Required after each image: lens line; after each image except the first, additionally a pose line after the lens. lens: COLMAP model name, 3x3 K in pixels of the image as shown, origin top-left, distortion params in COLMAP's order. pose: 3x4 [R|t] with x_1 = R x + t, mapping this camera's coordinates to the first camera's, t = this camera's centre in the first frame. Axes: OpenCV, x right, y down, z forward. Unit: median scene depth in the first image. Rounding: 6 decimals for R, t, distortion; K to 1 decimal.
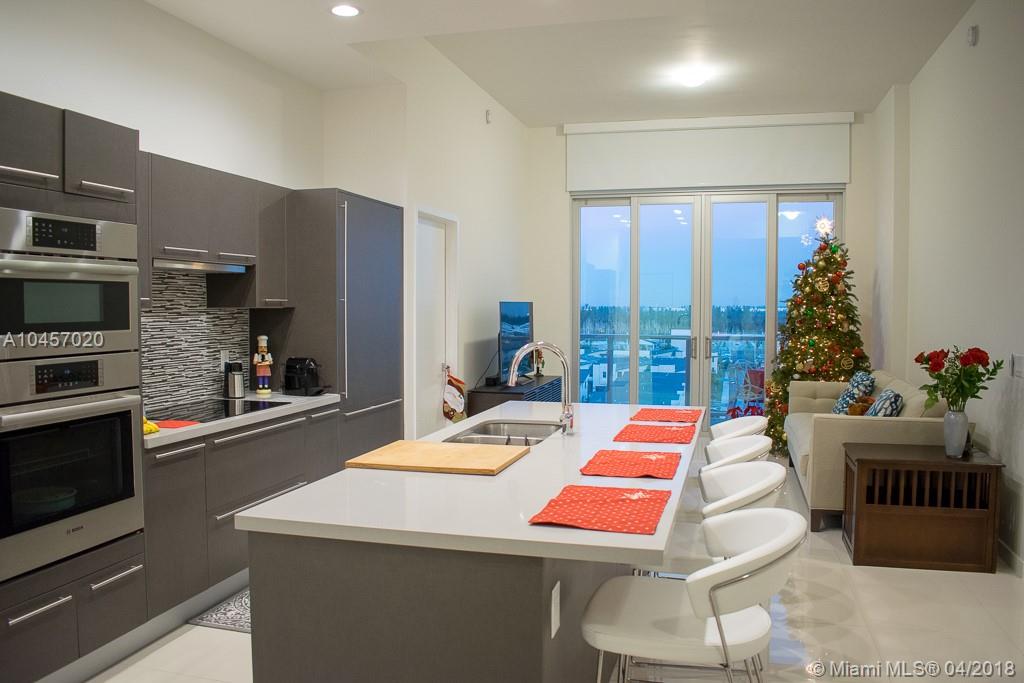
lens RADIAL K [[804.5, 0, 507.8], [0, 804.5, 341.8], [0, 0, 1]] dist [-0.080362, 0.001095]
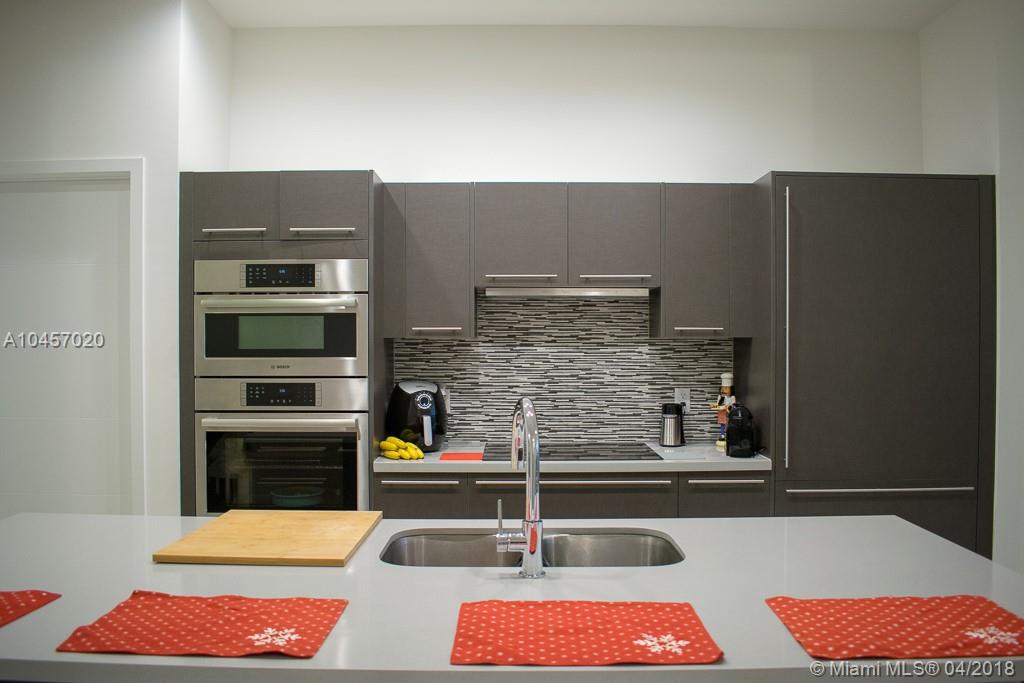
lens RADIAL K [[804.5, 0, 509.0], [0, 804.5, 345.8], [0, 0, 1]] dist [-0.080362, 0.001095]
pose [[0.275124, 0.005654, -0.961392, 0.466242], [-0.041503, 0.999120, -0.006001, -0.024409], [0.960512, 0.041552, 0.275117, 0.665871]]
